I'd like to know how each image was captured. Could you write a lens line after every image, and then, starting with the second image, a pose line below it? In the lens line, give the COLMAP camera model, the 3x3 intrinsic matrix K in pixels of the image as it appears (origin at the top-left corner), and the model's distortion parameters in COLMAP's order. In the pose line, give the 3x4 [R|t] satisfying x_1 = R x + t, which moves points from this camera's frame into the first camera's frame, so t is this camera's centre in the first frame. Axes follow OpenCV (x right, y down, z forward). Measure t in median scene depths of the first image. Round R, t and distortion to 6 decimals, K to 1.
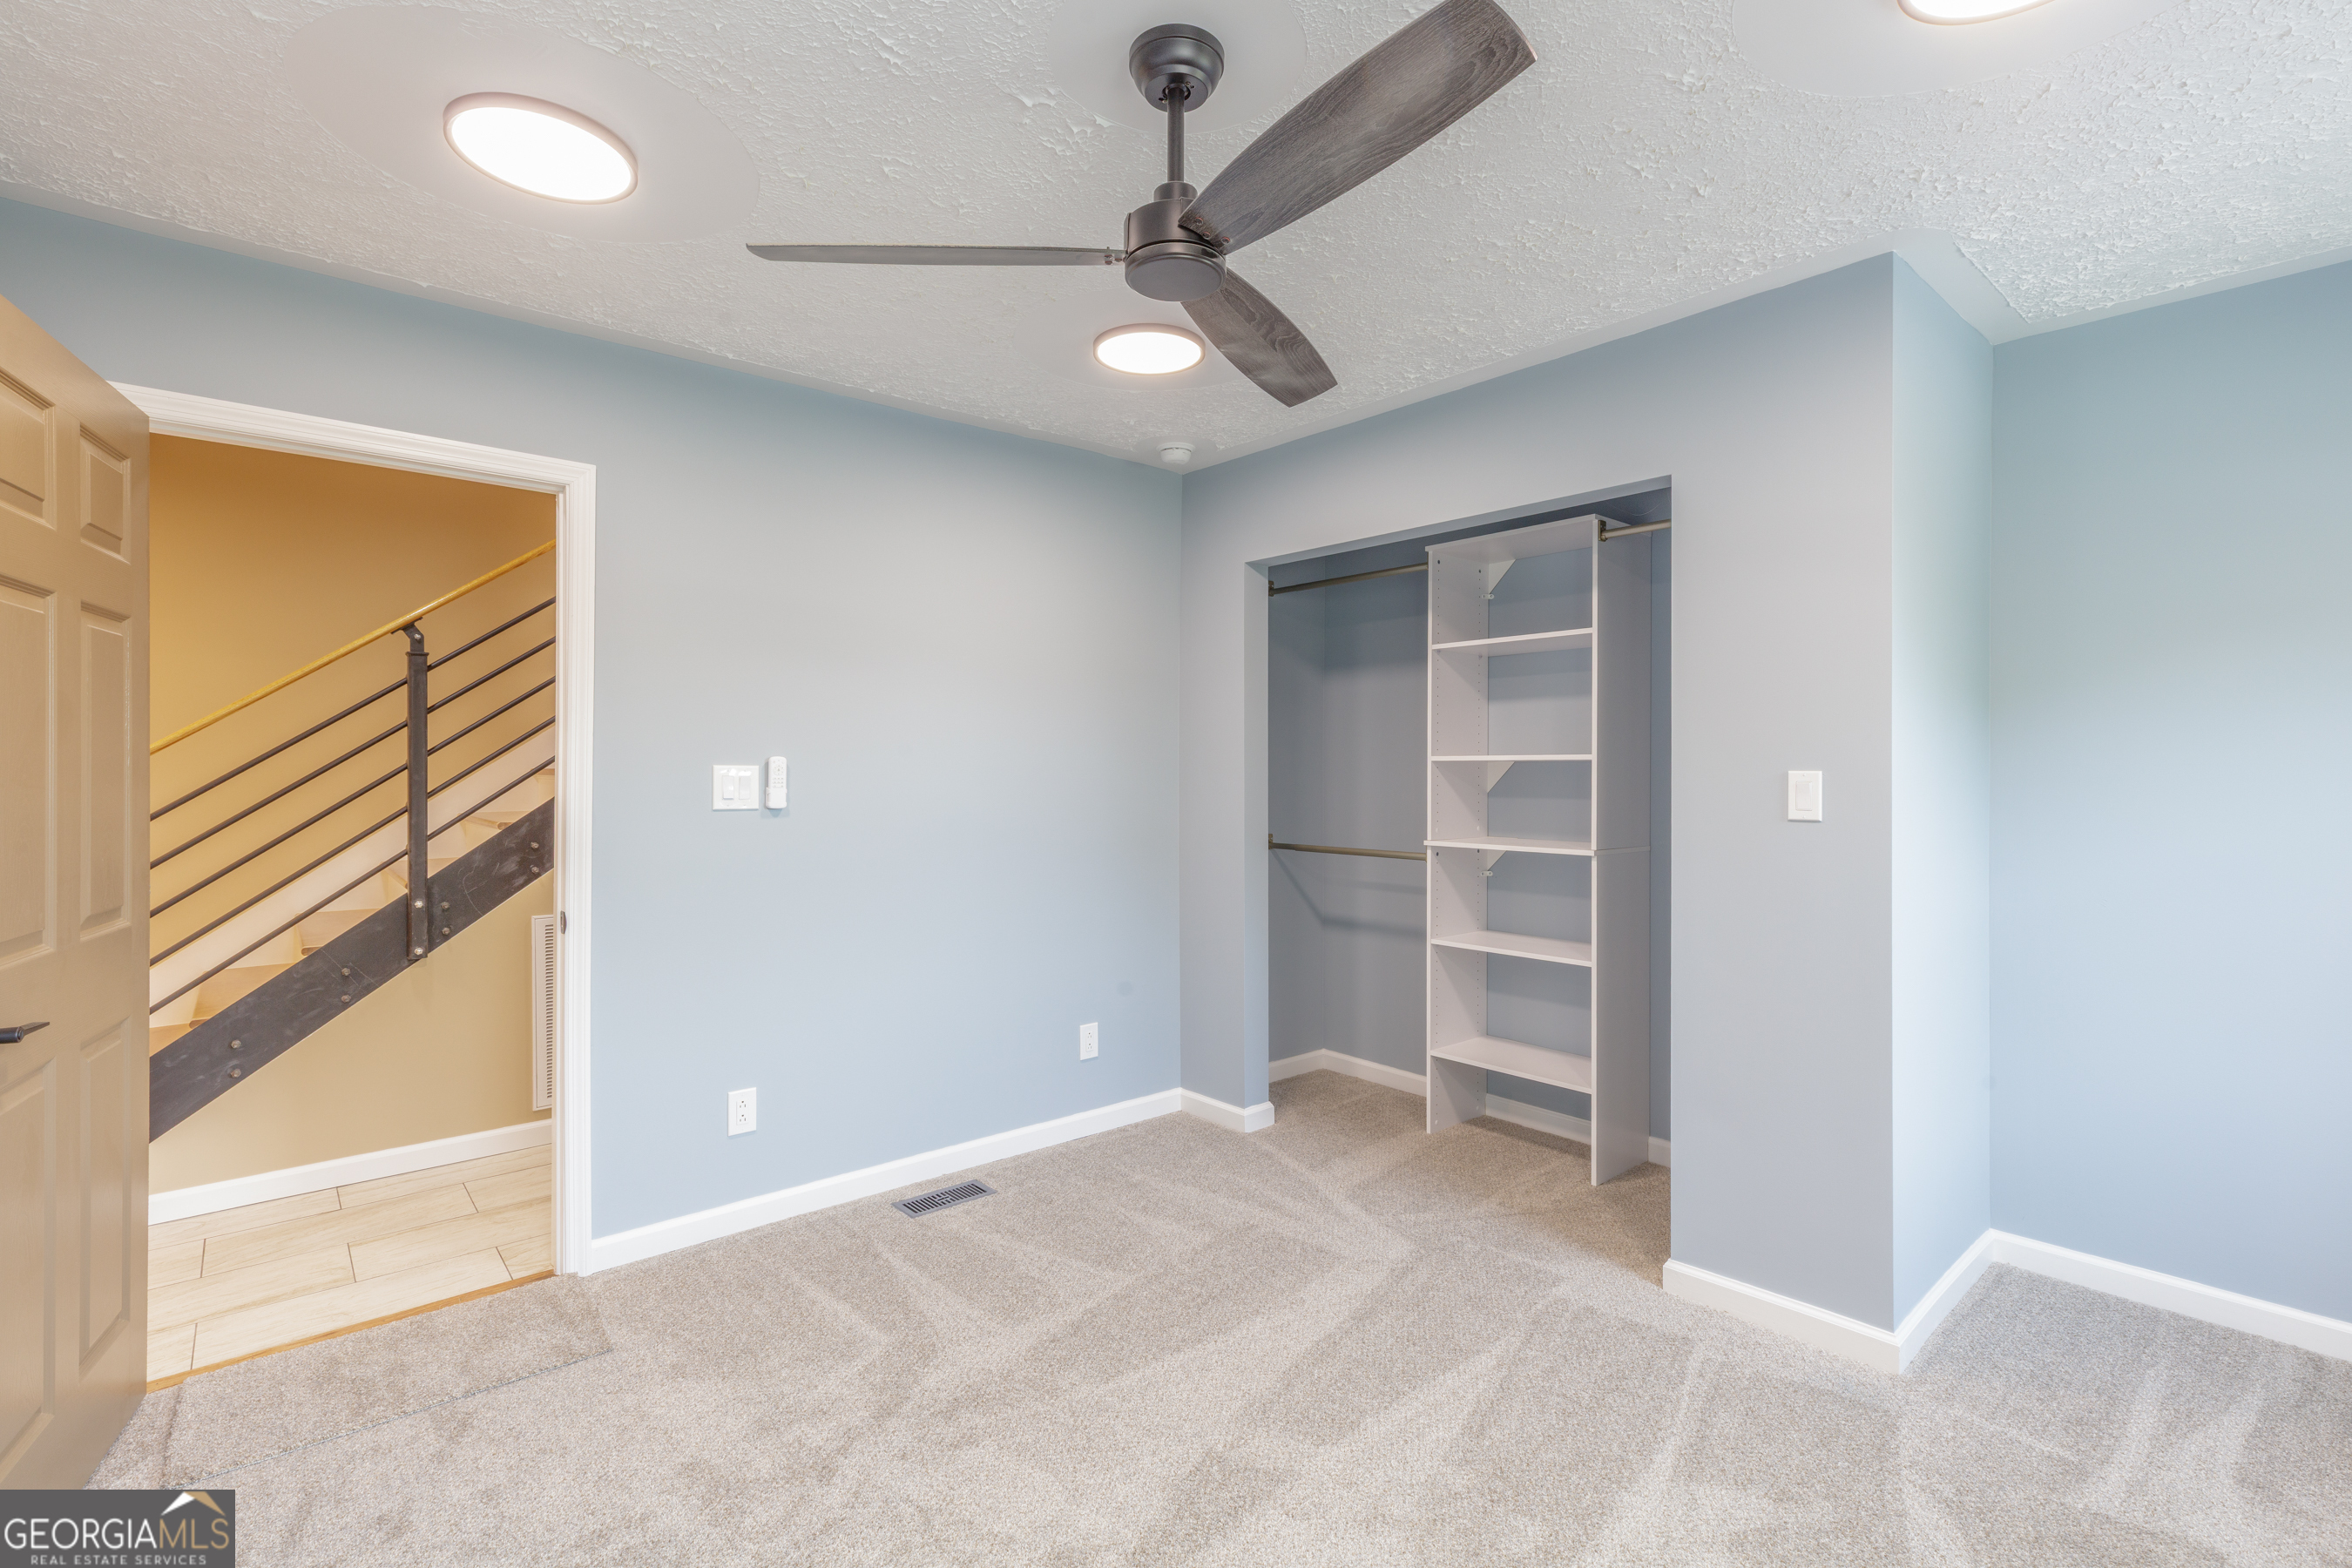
lens RADIAL K [[1070.9, 0, 1172.0], [0, 1070.9, 774.3], [0, 0, 1]] dist [0.003029, -0.000051]
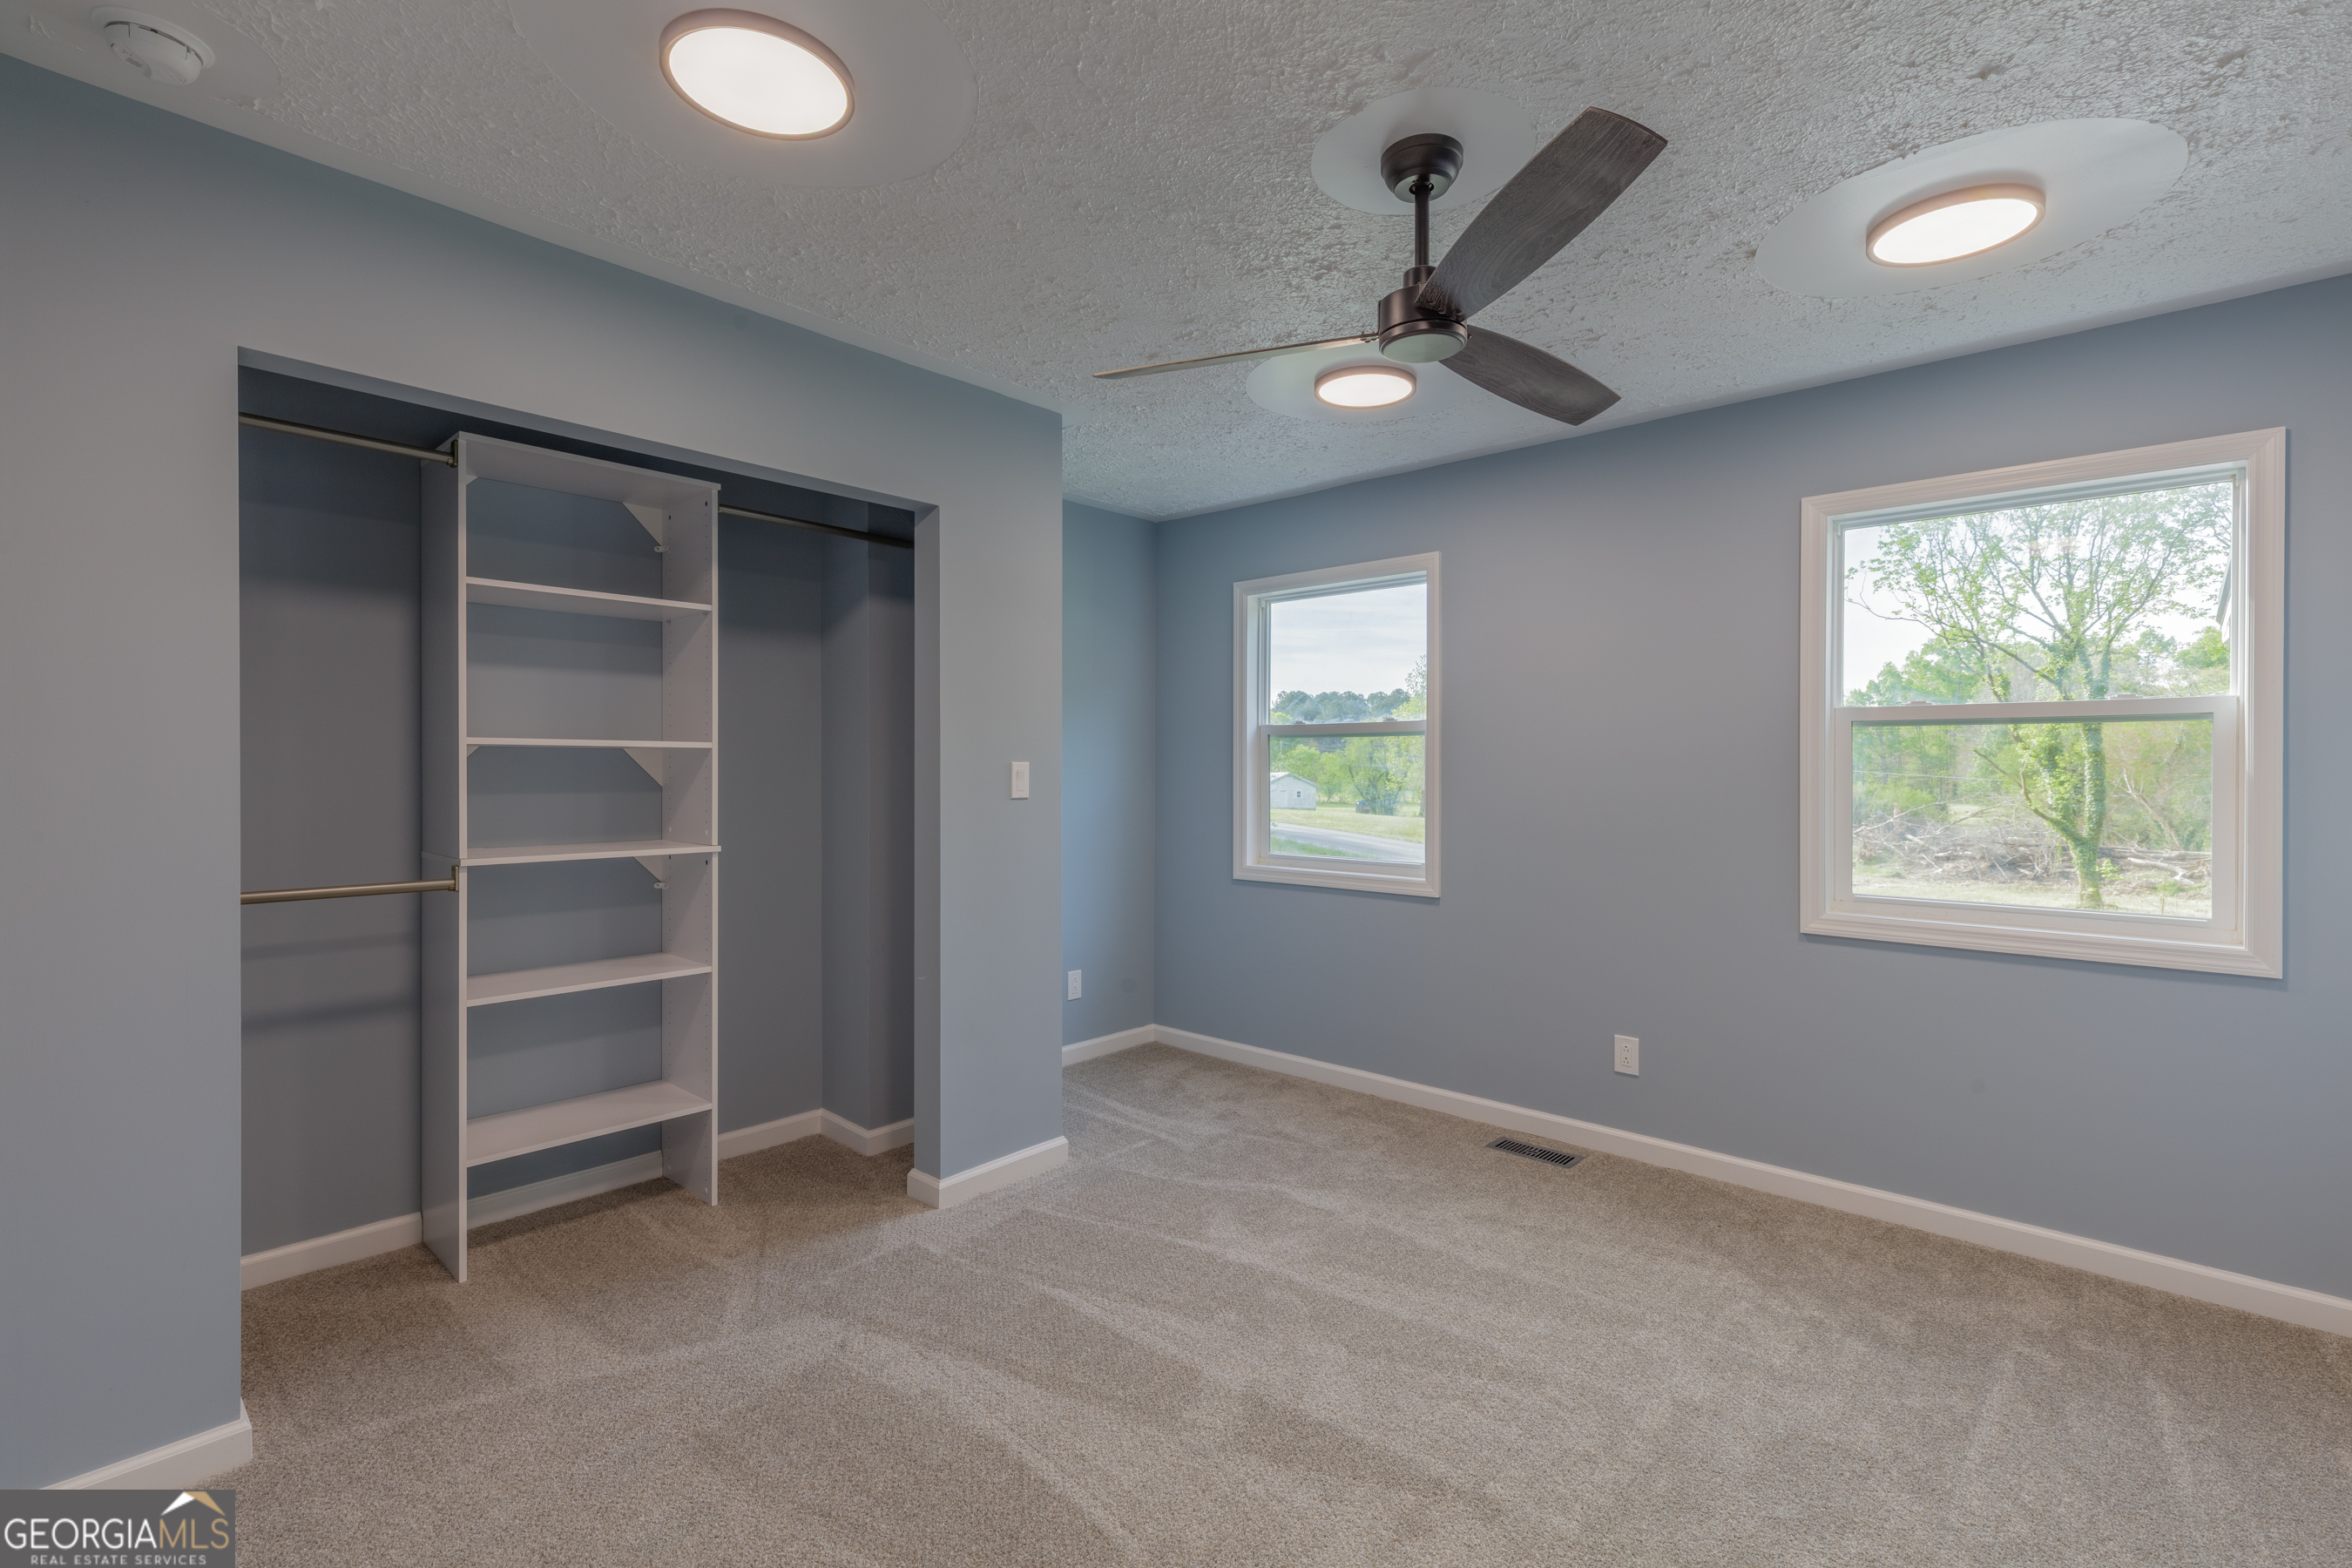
lens RADIAL K [[1070.9, 0, 1163.3], [0, 1070.9, 786.4], [0, 0, 1]] dist [0.003029, -0.000051]
pose [[-0.131348, -0.018996, 0.991154, -0.558249], [0.000010, 0.999816, 0.019164, 0.001571], [-0.991336, 0.002527, -0.131324, 0.714555]]
